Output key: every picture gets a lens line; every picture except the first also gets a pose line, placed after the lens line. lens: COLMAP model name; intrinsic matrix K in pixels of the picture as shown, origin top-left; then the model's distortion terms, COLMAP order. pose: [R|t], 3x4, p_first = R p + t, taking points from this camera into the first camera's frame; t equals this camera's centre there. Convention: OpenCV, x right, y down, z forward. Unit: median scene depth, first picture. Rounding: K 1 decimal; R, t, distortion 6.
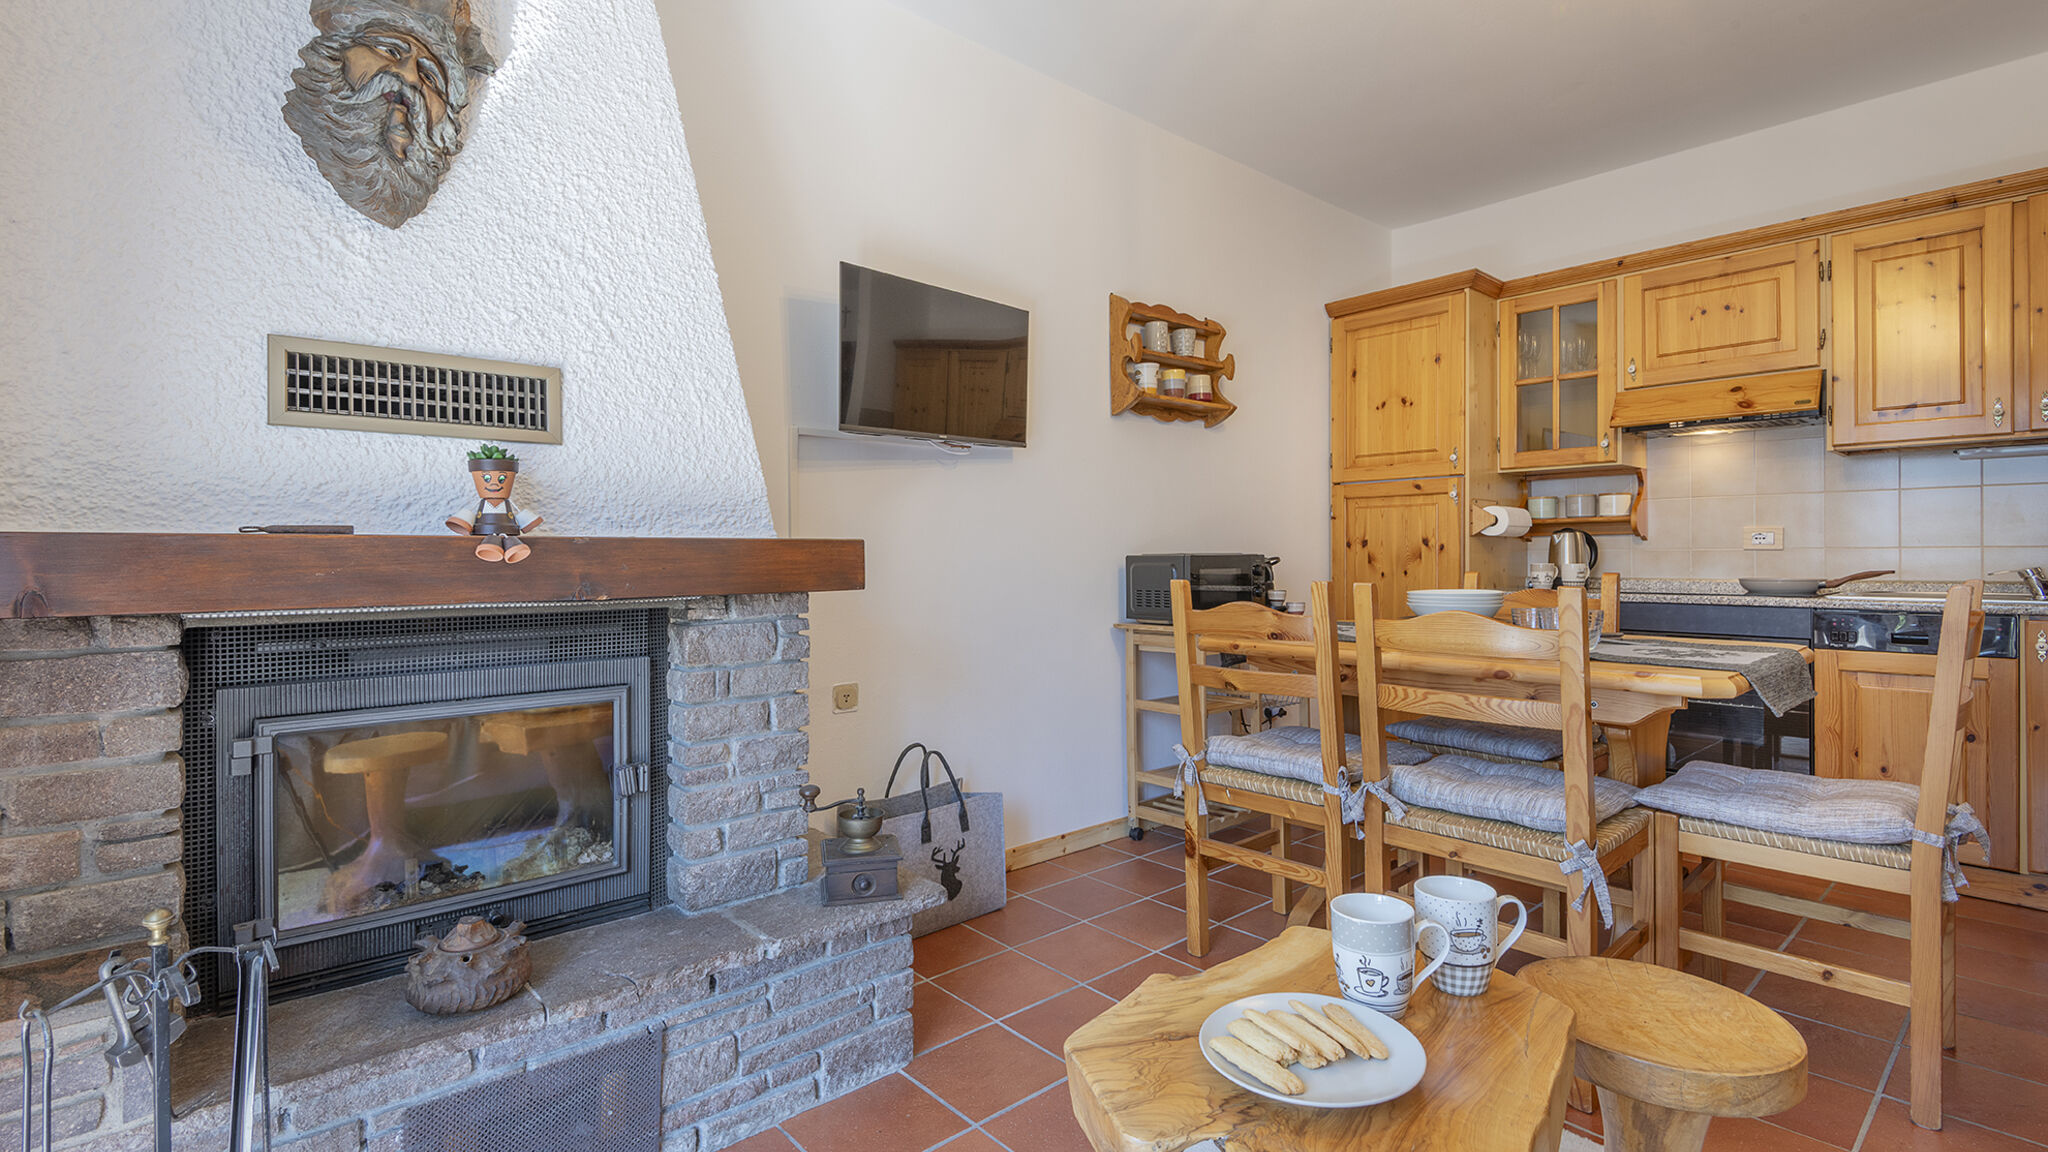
lens RADIAL K [[937.5, 0, 1001.0], [0, 937.5, 562.1], [0, 0, 1]] dist [-0.000169, -0.008754]
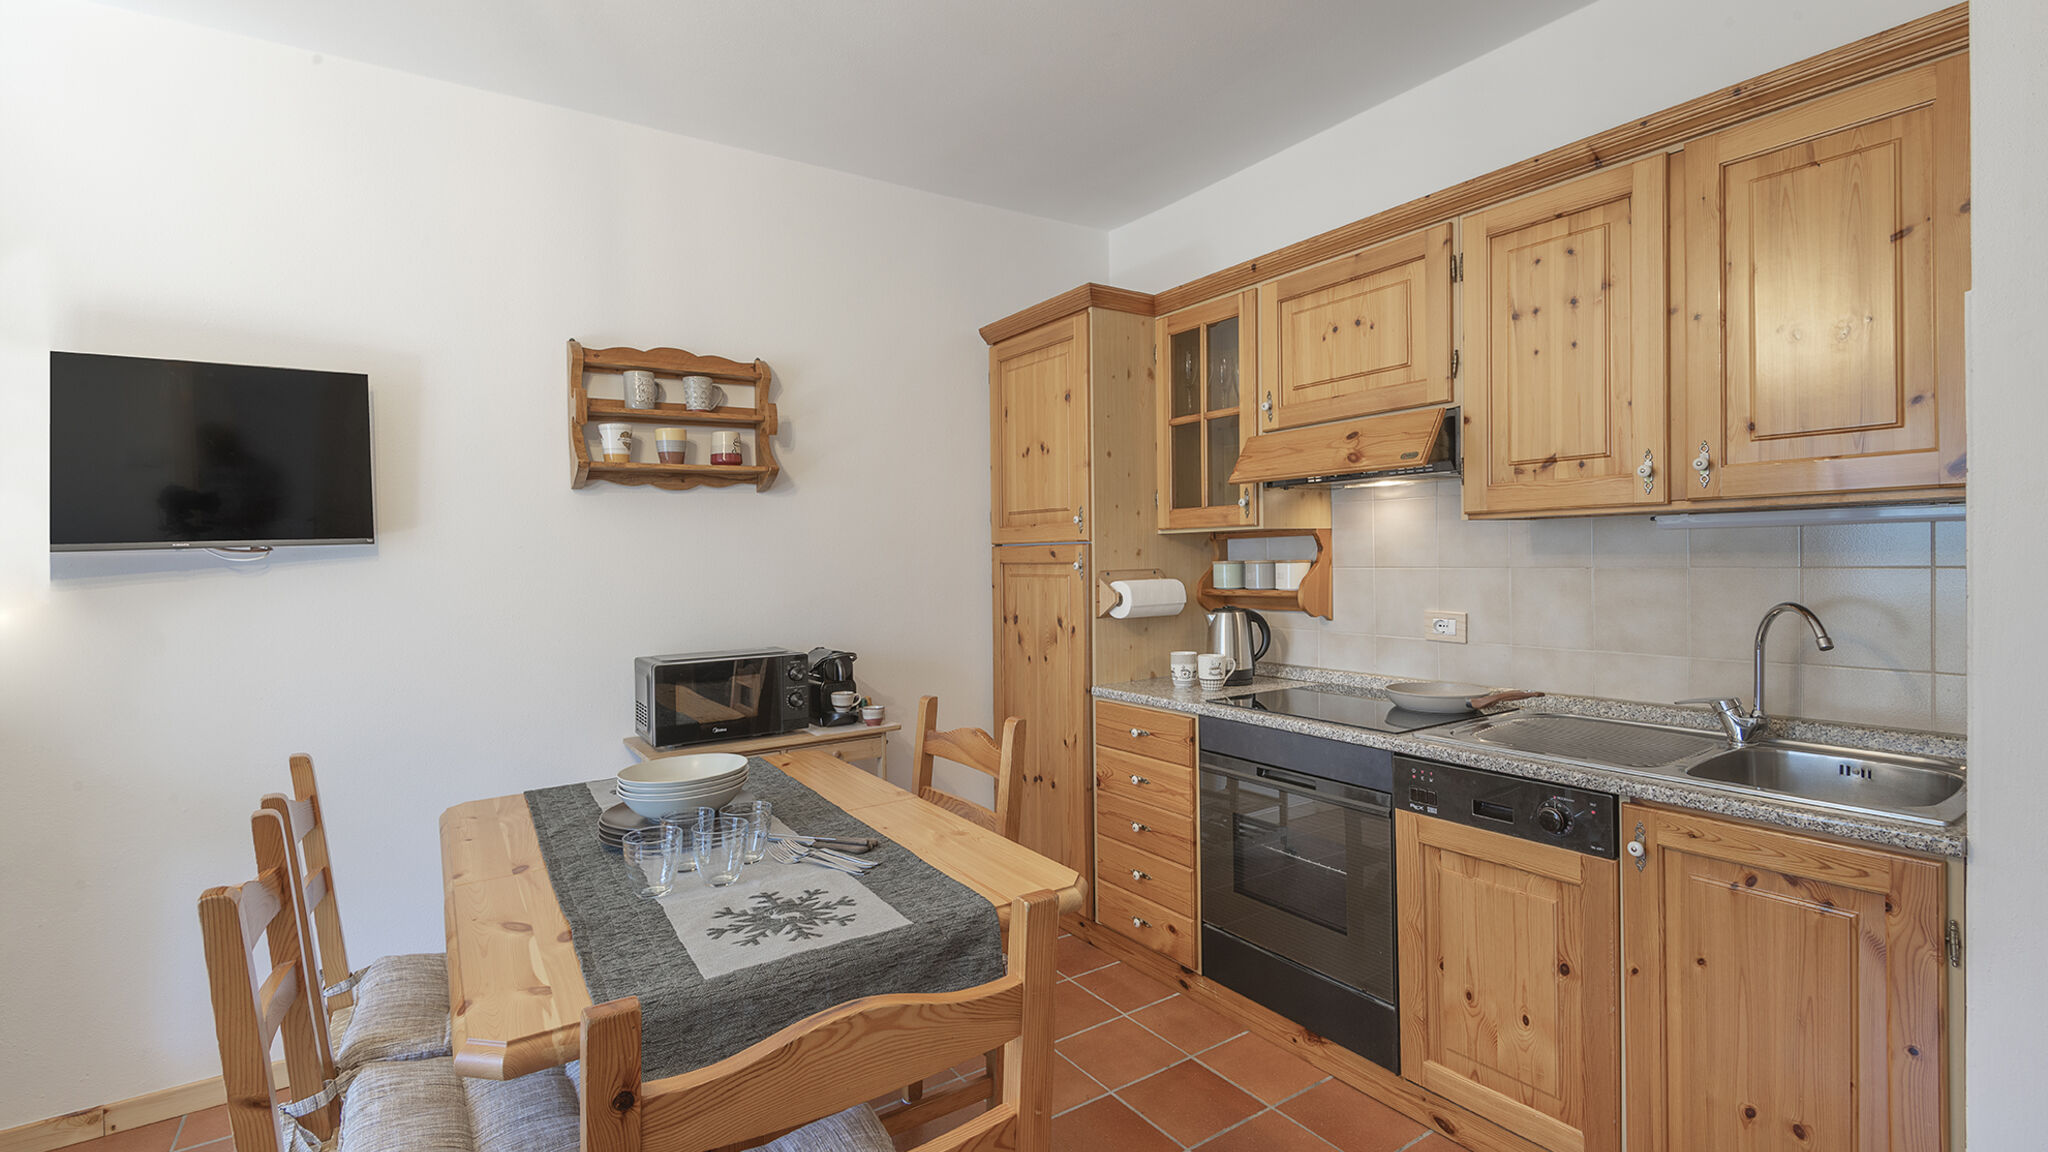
lens RADIAL K [[903.8, 0, 1024.0], [0, 903.8, 576.0], [0, 0, 1]] dist [-0.000006, -0.011253]
pose [[0.993452, -0.011781, -0.113638, 0.570281], [0.014061, 0.999715, 0.019279, -0.085929], [0.113379, -0.020751, 0.993335, 0.245348]]
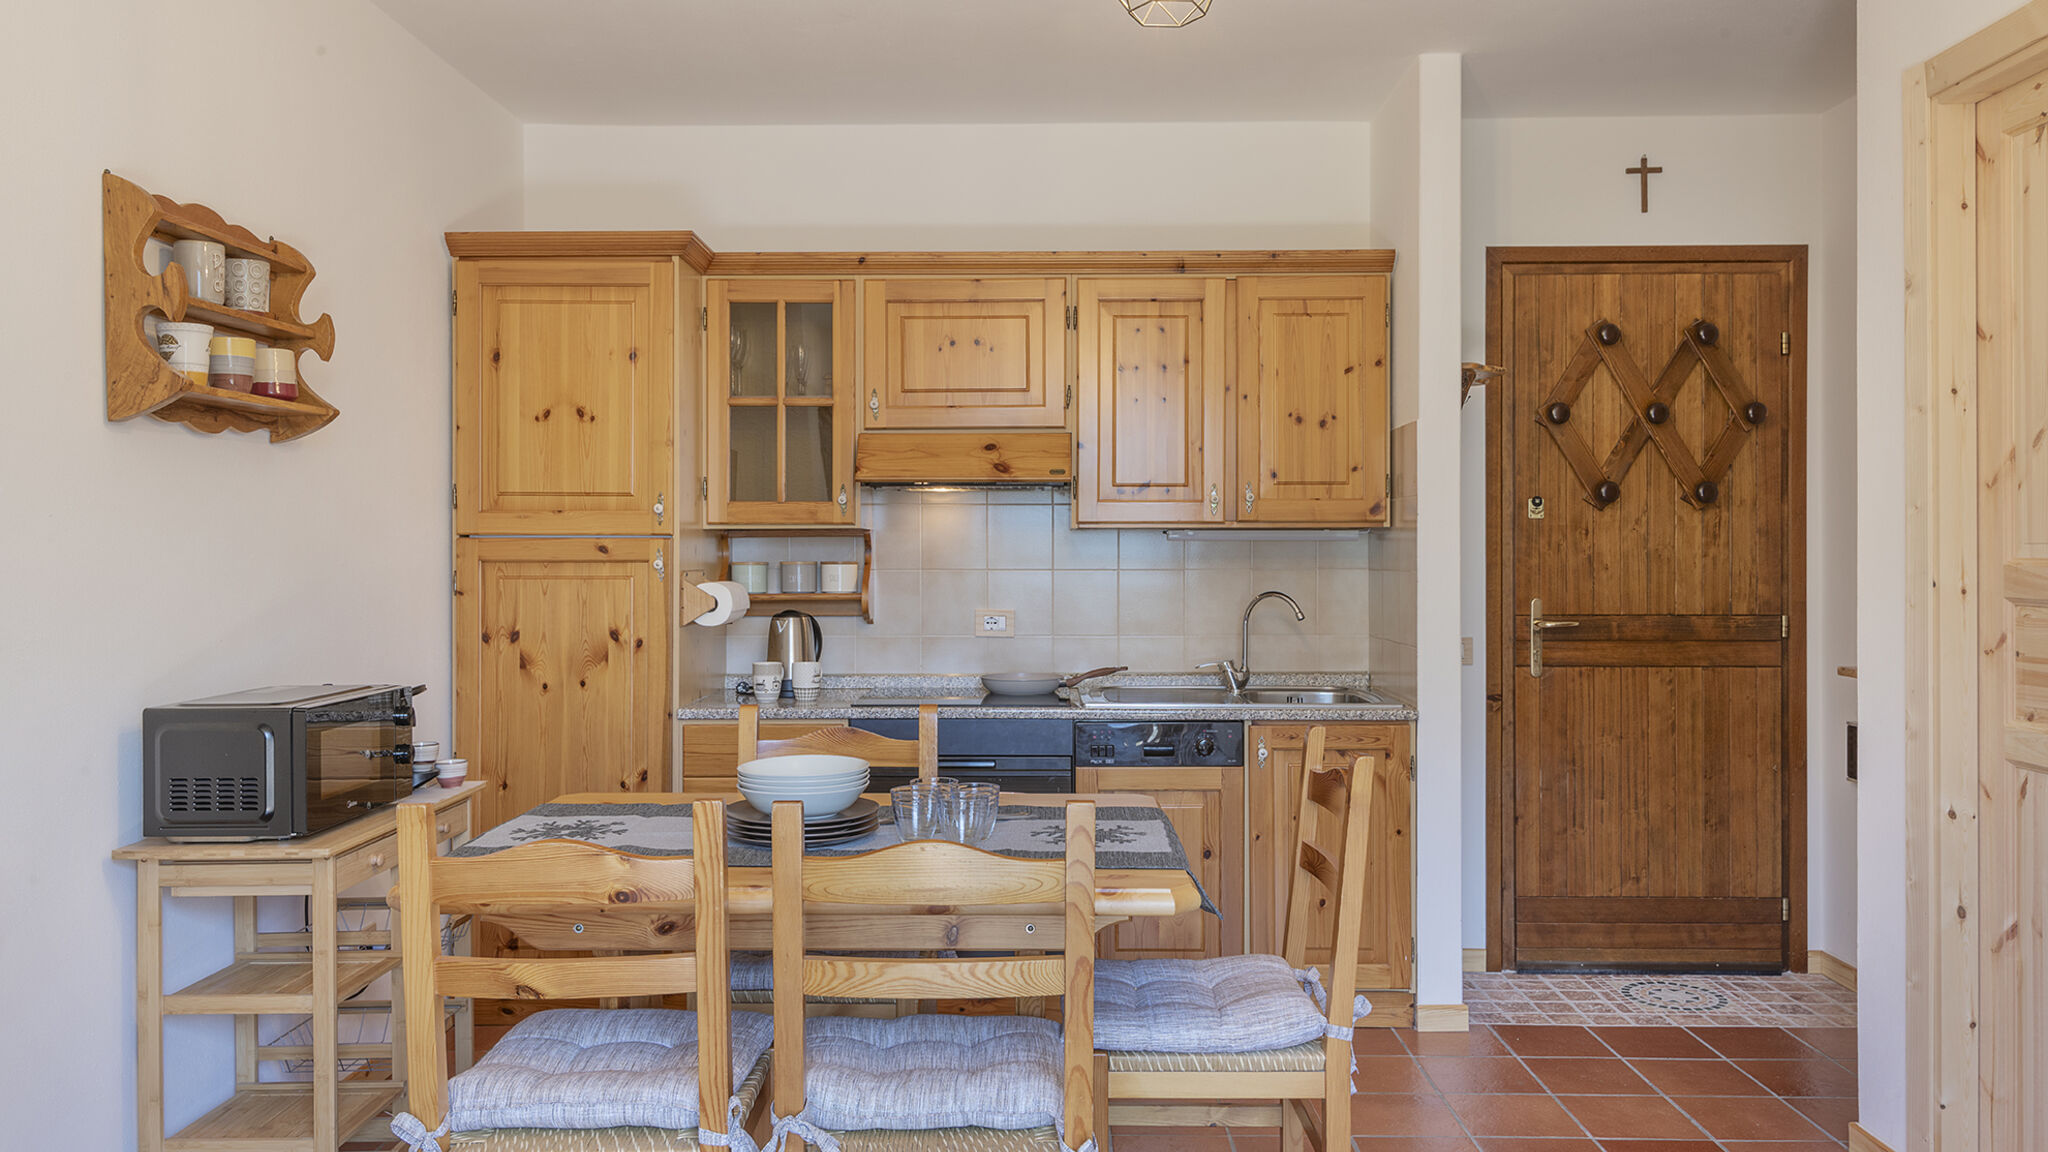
lens RADIAL K [[1477.1, 0, 1033.3], [0, 1477.1, 560.1], [0, 0, 1]] dist [0.029514, 0.002217]
pose [[0.655308, 0.002093, 0.755358, -0.144414], [0.001211, 0.999992, -0.003821, -0.076942], [-0.755360, 0.003419, 0.655301, 0.125244]]
